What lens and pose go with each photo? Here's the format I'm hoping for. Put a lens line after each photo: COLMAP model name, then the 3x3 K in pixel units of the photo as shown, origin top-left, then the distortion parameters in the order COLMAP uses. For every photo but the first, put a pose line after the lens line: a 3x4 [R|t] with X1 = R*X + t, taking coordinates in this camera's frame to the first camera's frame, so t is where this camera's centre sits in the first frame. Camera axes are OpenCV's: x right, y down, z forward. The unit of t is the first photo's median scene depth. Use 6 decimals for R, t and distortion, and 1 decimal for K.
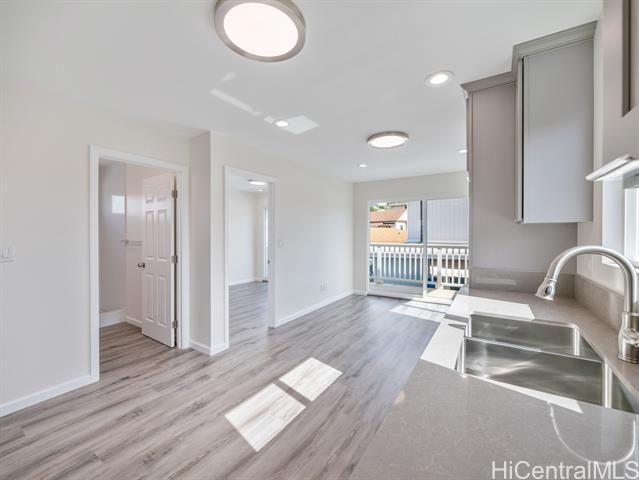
lens RADIAL K [[268.9, 0, 320.0], [0, 268.9, 235.2], [0, 0, 1]] dist [-0.002173, -0.000209]
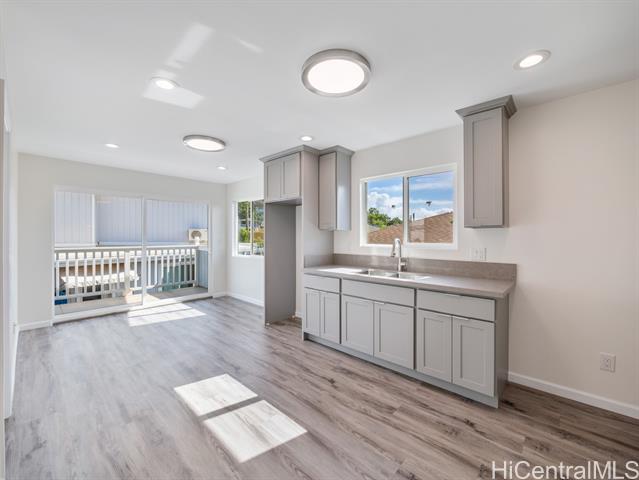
lens RADIAL K [[268.9, 0, 319.5], [0, 268.9, 238.2], [0, 0, 1]] dist [-0.002173, -0.000209]
pose [[0.174554, -0.008781, 0.984609, -0.786150], [0.003391, 0.999960, 0.008317, -0.000445], [-0.984642, 0.001887, 0.174576, 0.453504]]
